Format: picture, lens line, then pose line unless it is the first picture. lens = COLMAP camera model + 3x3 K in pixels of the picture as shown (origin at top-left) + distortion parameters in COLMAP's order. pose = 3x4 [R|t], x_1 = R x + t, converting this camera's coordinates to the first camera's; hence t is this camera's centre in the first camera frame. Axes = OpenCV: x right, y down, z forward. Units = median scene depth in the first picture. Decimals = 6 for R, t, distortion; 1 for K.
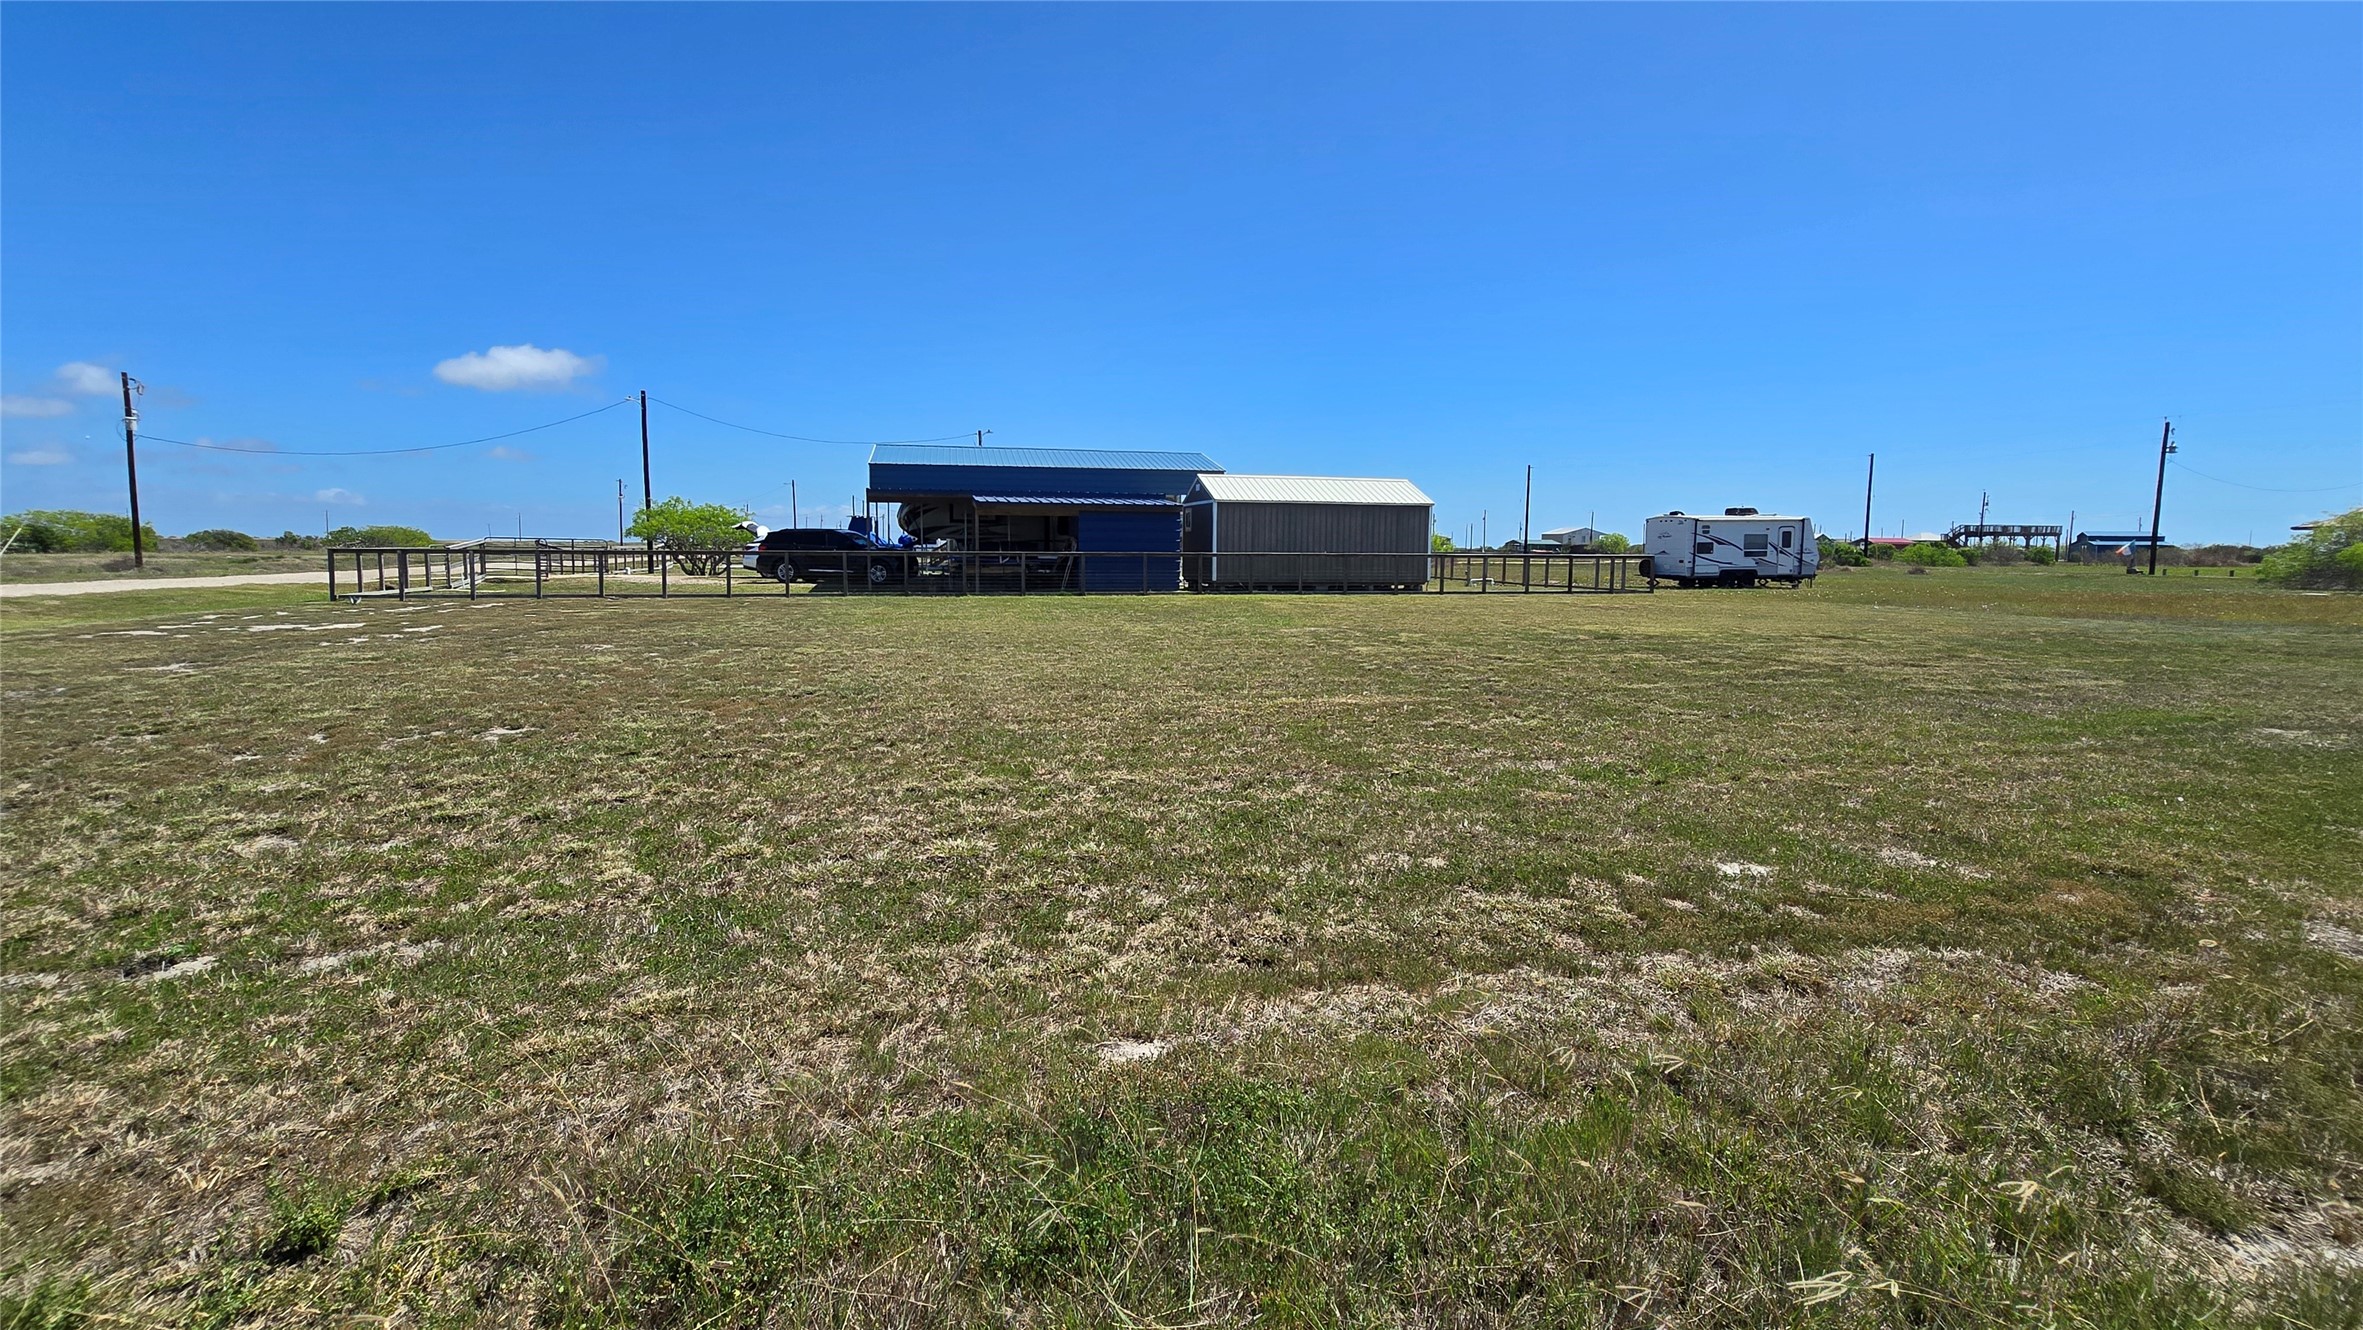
lens RADIAL K [[963.3, 0, 1183.6], [0, 963.3, 618.6], [0, 0, 1]] dist [0.000134, 0.000235]
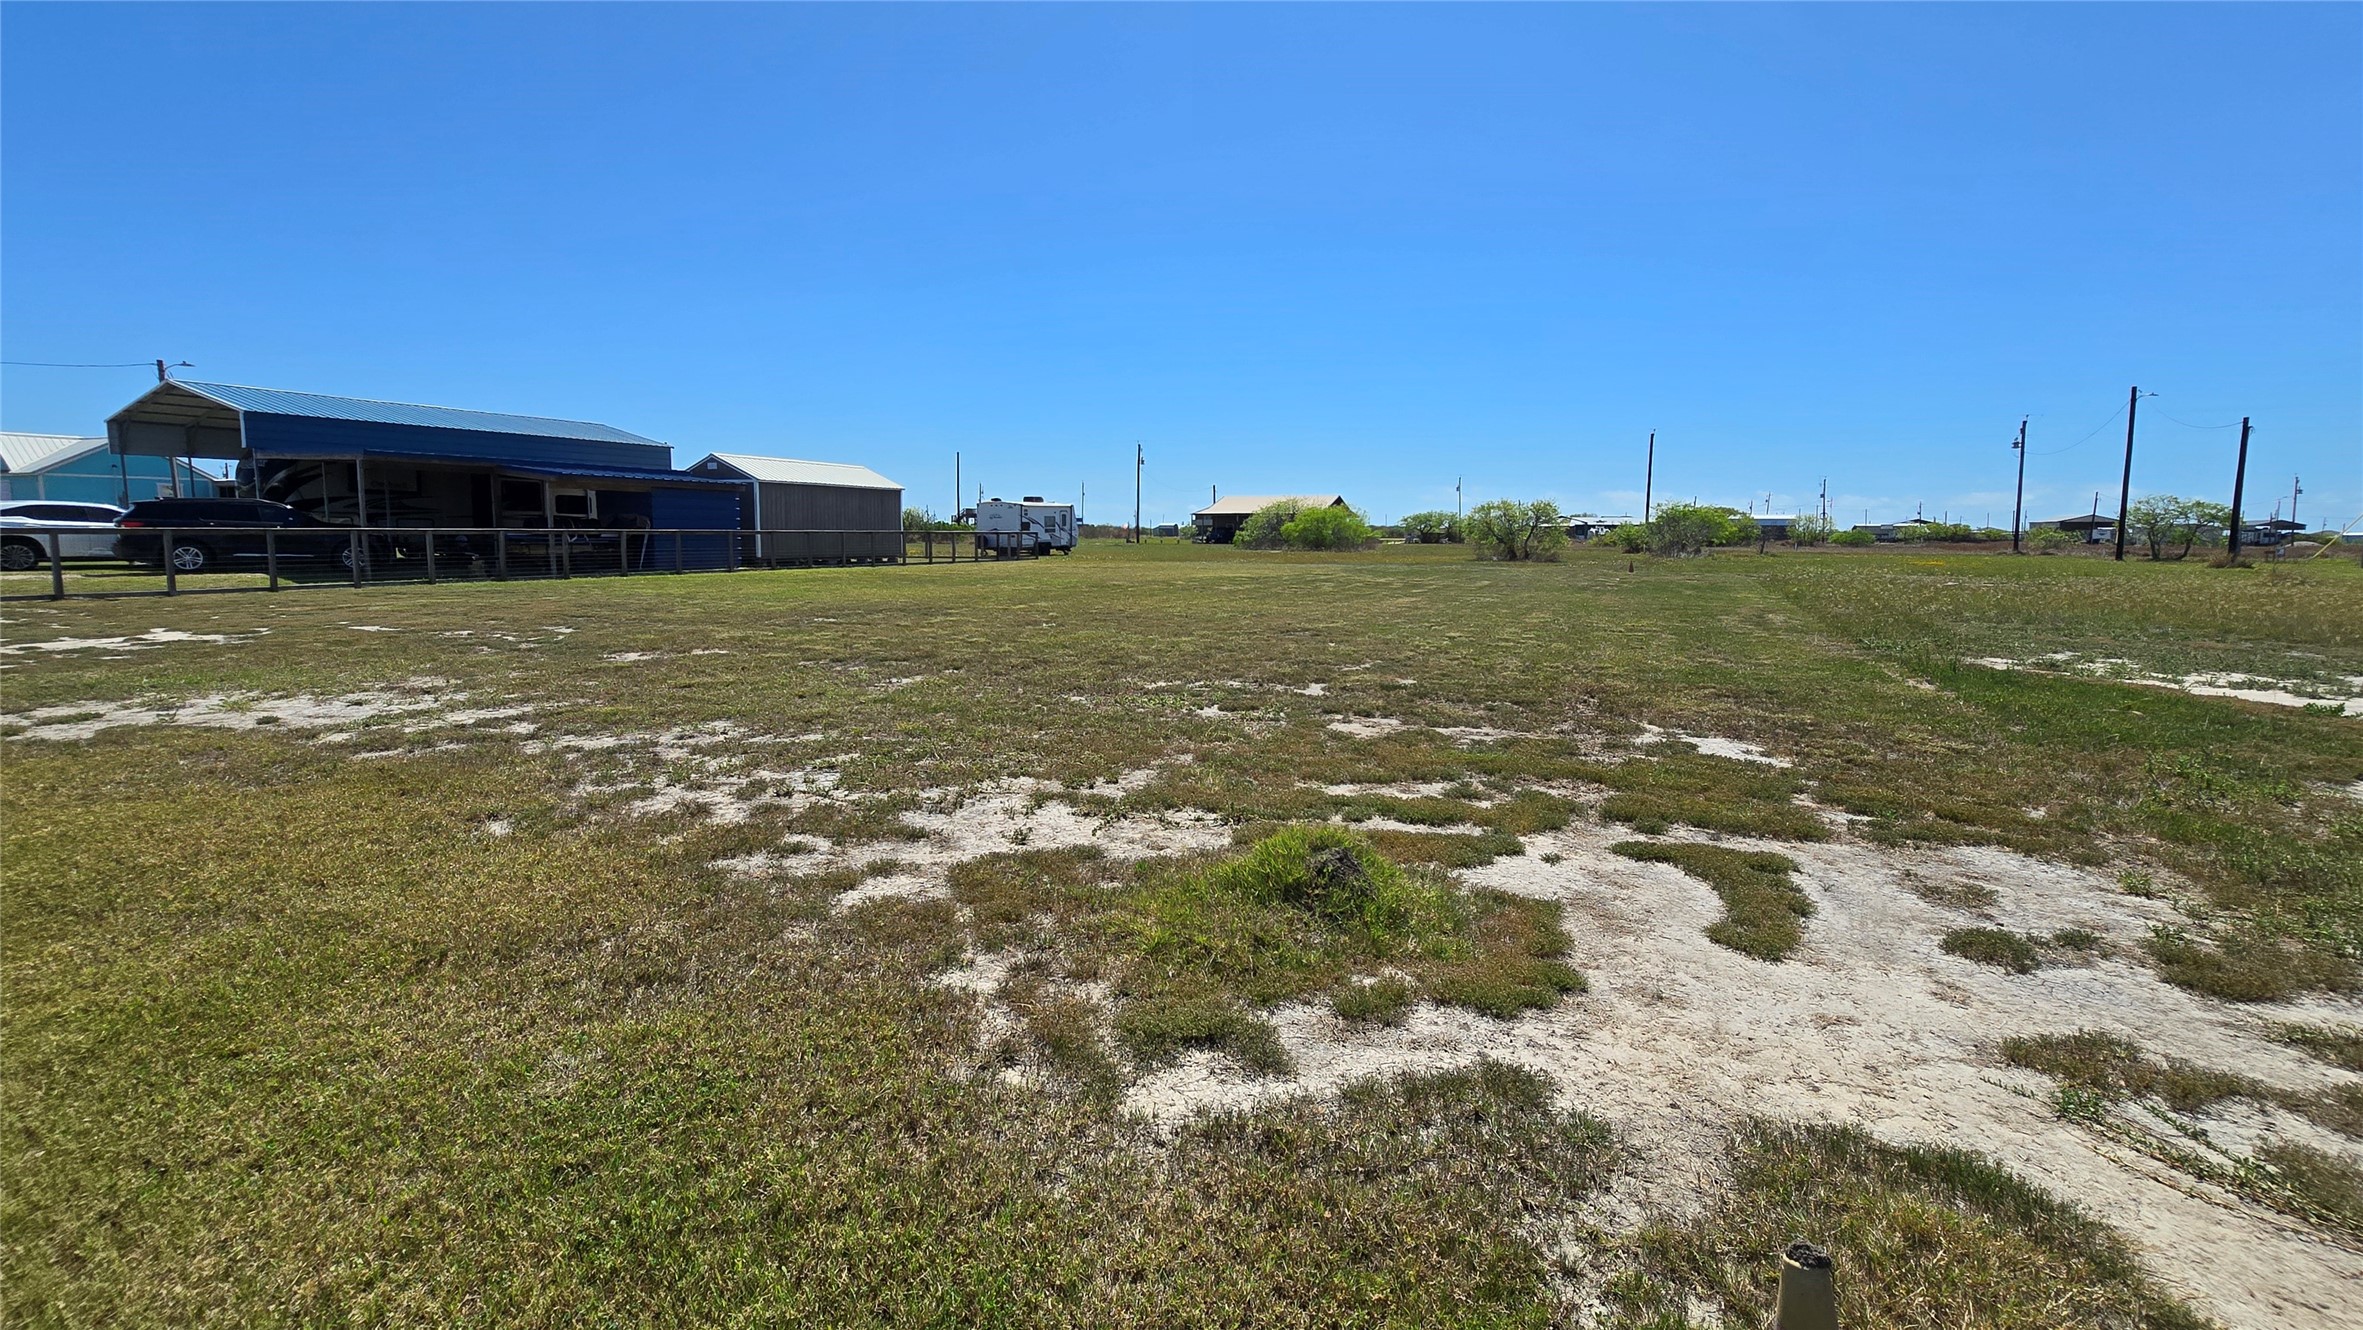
lens RADIAL K [[963.3, 0, 1183.6], [0, 963.3, 618.6], [0, 0, 1]] dist [0.000134, 0.000235]
pose [[0.624379, -0.072661, 0.777734, -0.423769], [0.054591, 0.997289, 0.049347, 0.000446], [-0.779211, 0.011647, 0.626653, -0.008456]]
